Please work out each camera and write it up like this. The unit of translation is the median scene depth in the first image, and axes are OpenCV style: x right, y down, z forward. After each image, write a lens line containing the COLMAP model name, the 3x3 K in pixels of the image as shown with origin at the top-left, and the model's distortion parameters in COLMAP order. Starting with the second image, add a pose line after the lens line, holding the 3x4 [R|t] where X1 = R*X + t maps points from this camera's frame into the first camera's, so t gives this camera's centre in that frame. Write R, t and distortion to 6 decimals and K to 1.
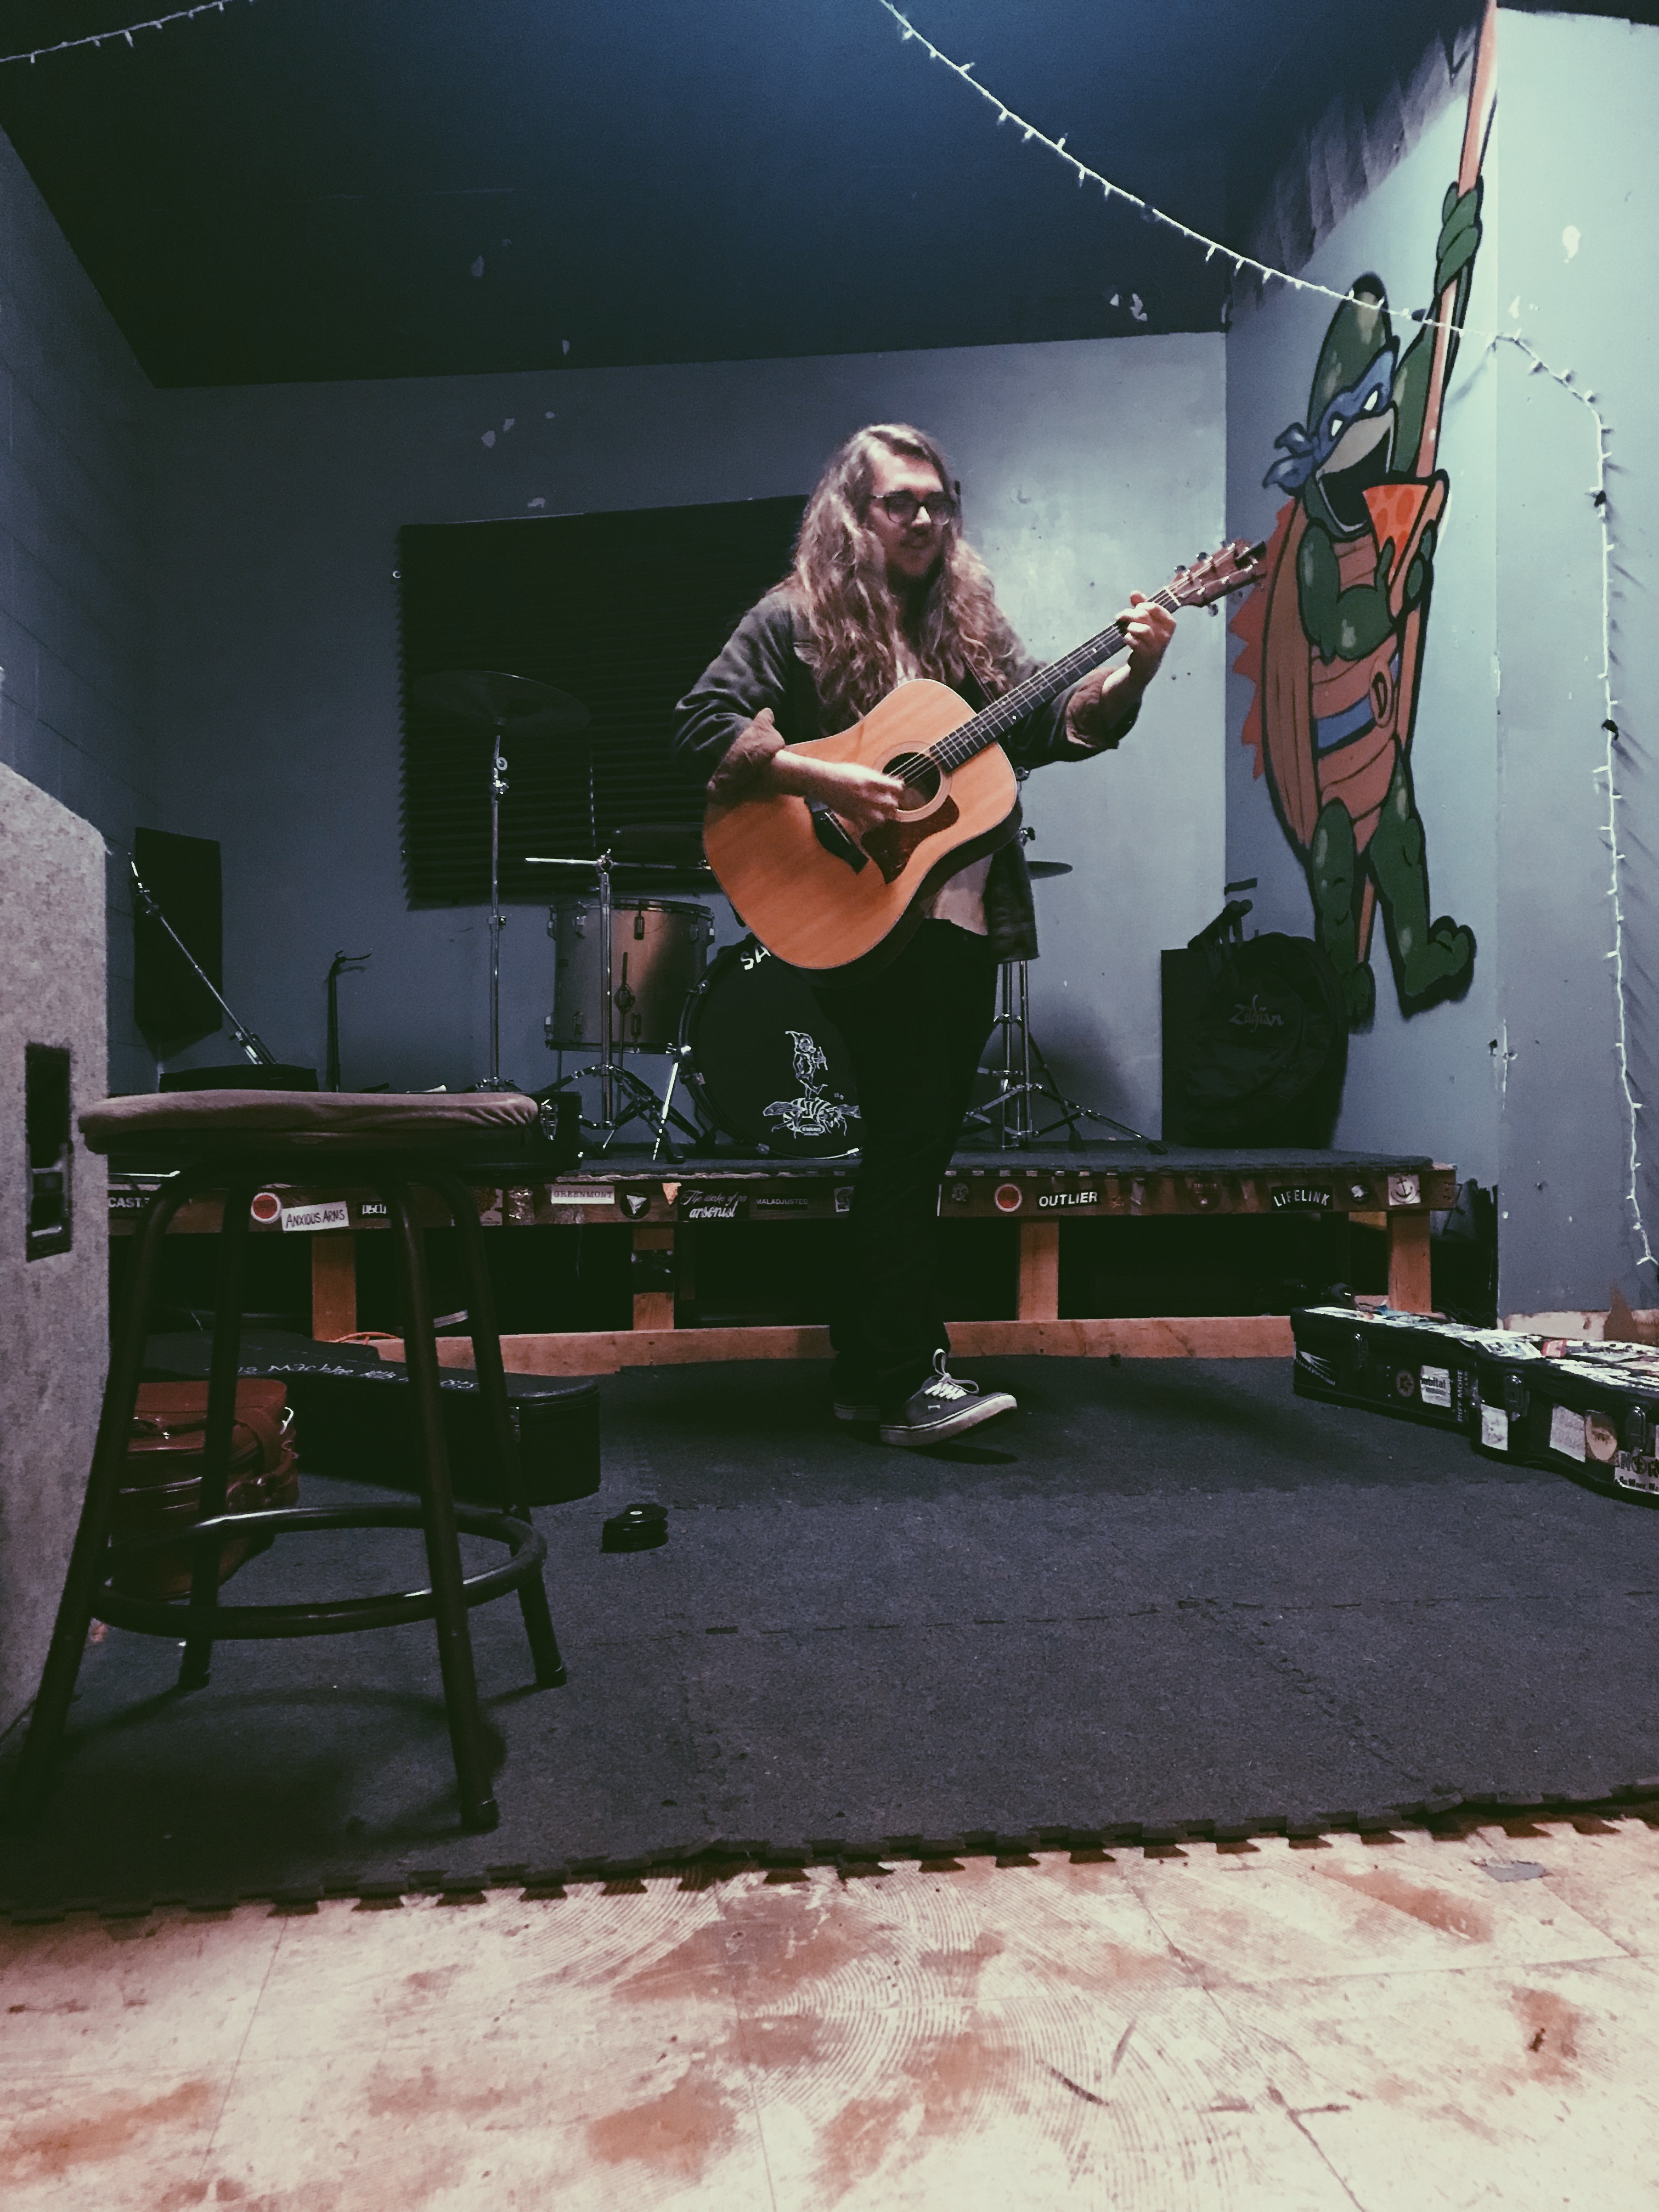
lens RADIAL K [[1807.4, 0, 829.5], [0, 1807.4, 1106.0], [0, 0, 1]] dist [0.106202, -0.261268]
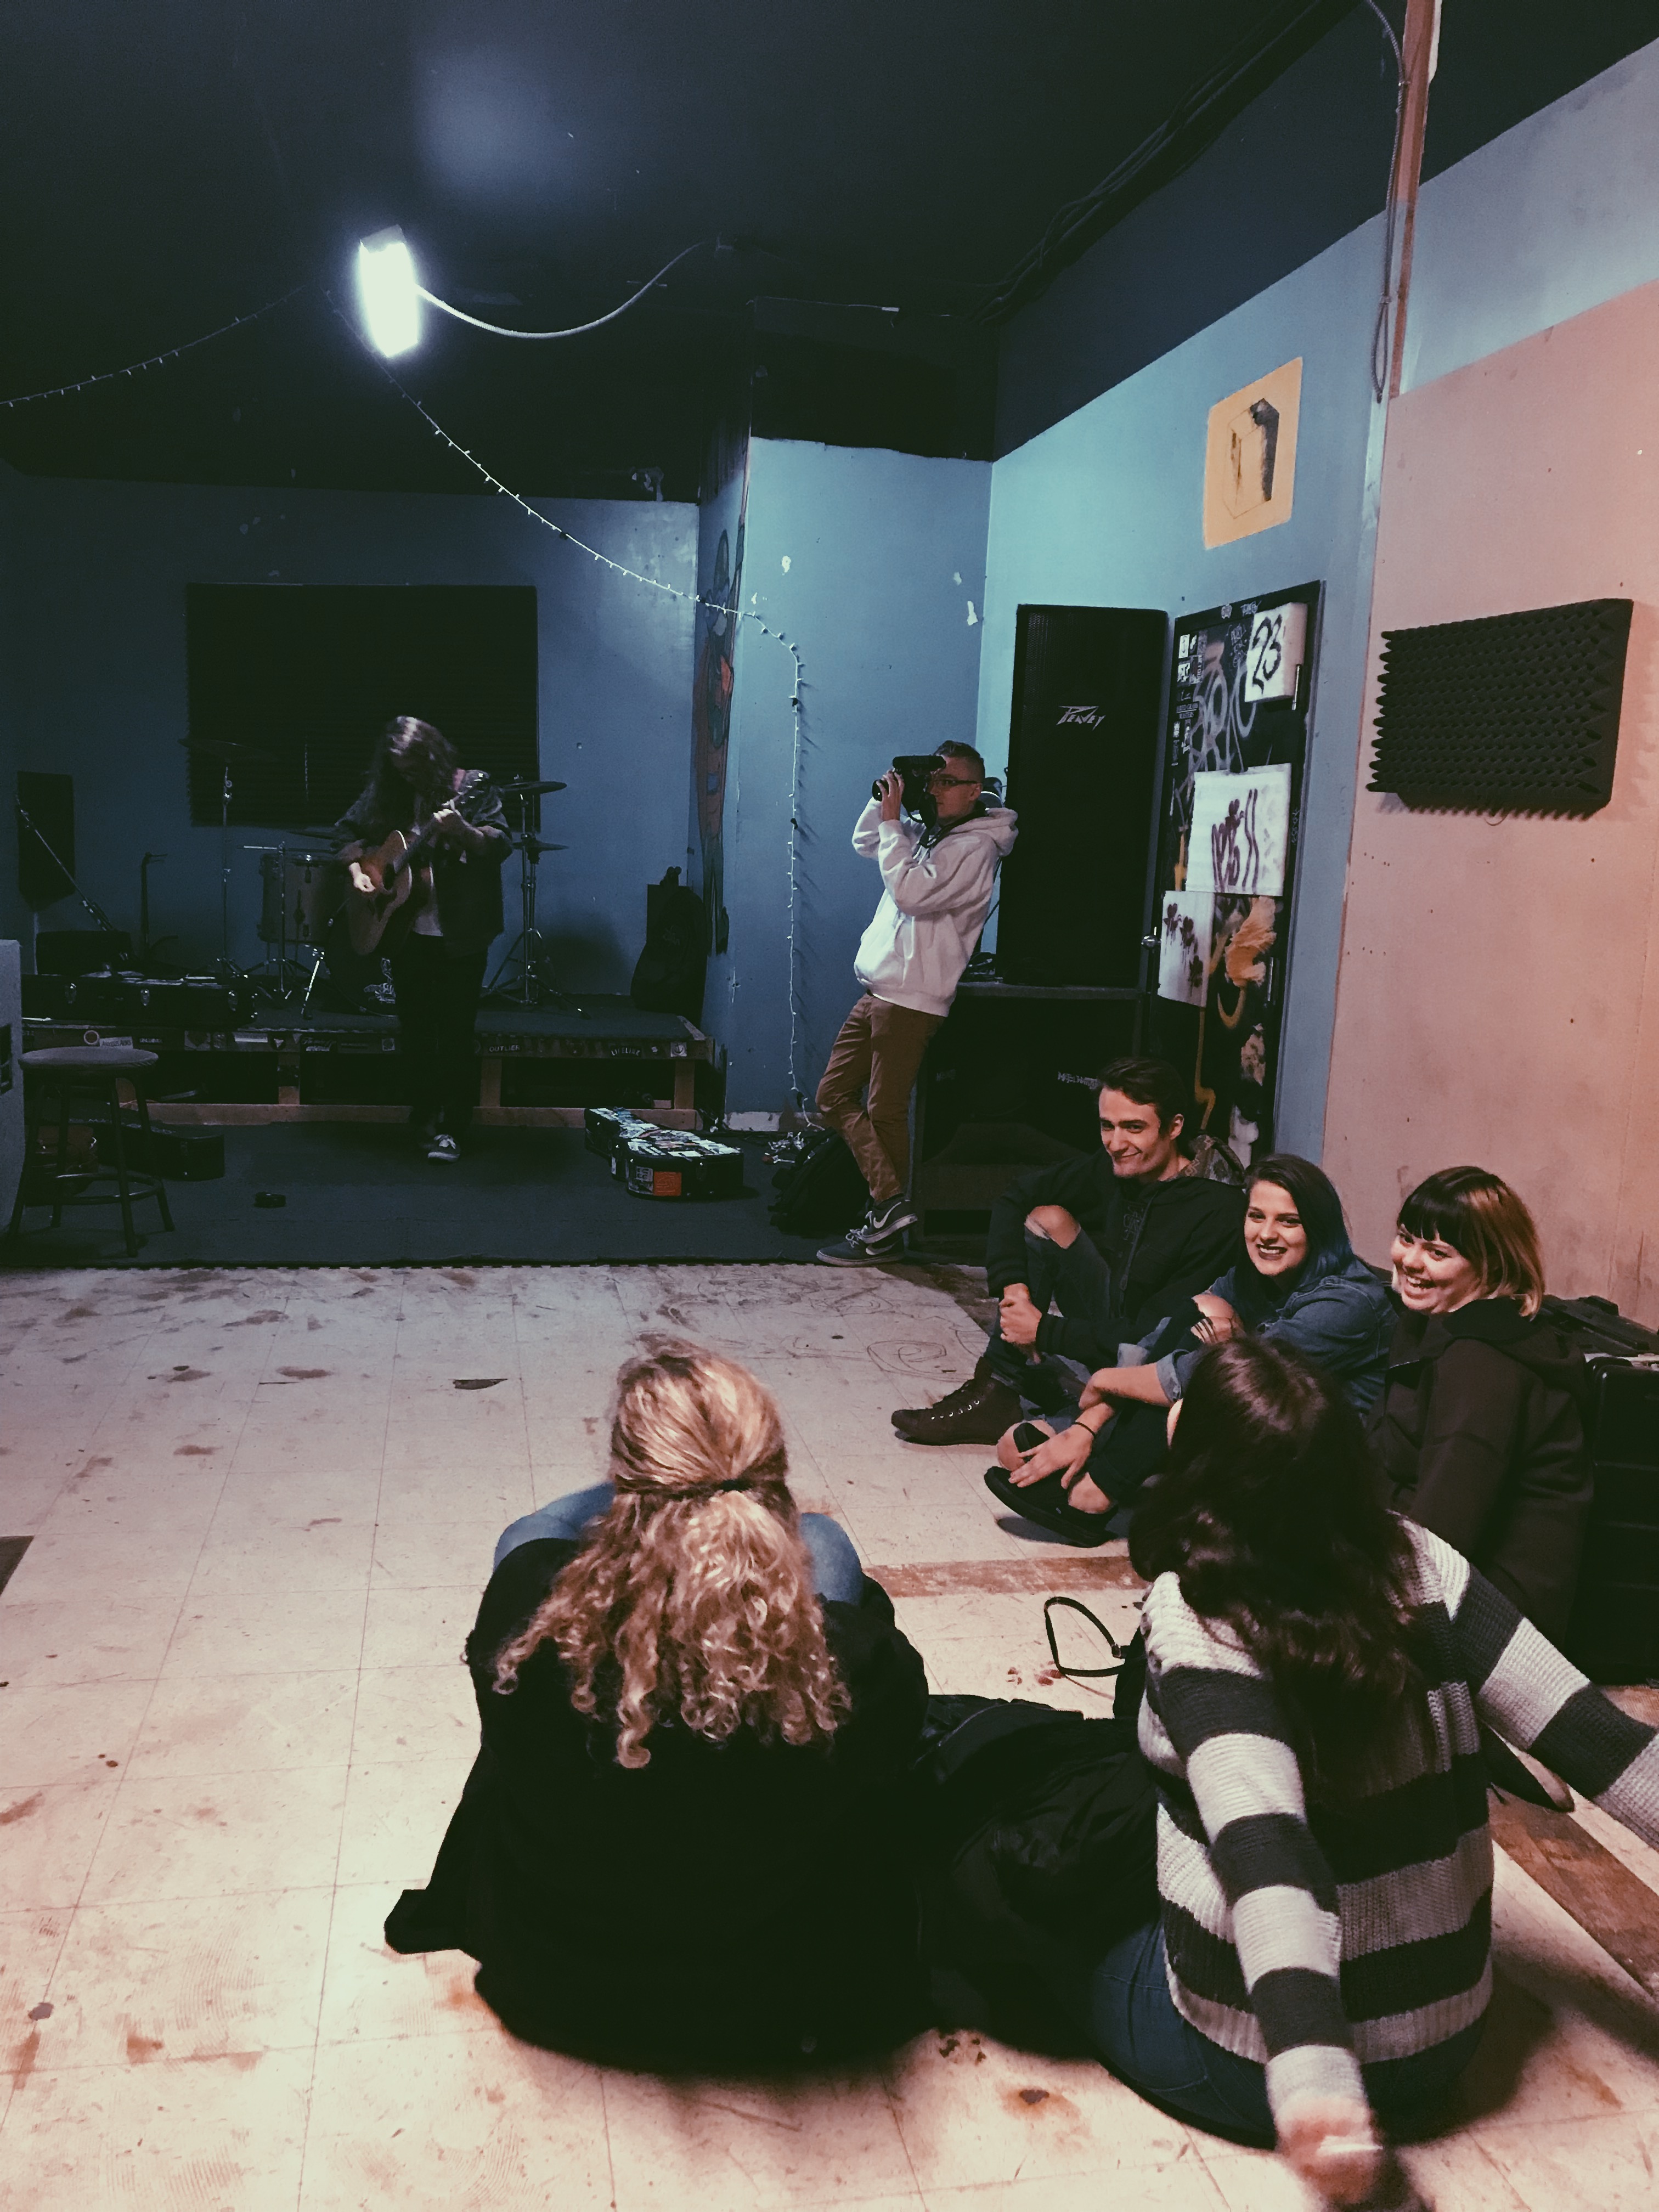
lens RADIAL K [[1807.4, 0, 829.5], [0, 1807.4, 1106.0], [0, 0, 1]] dist [0.106202, -0.261268]
pose [[0.996874, 0.044127, 0.065535, 0.355549], [-0.053523, 0.987335, 0.149348, -0.201565], [-0.058114, -0.152389, 0.986611, -0.998938]]
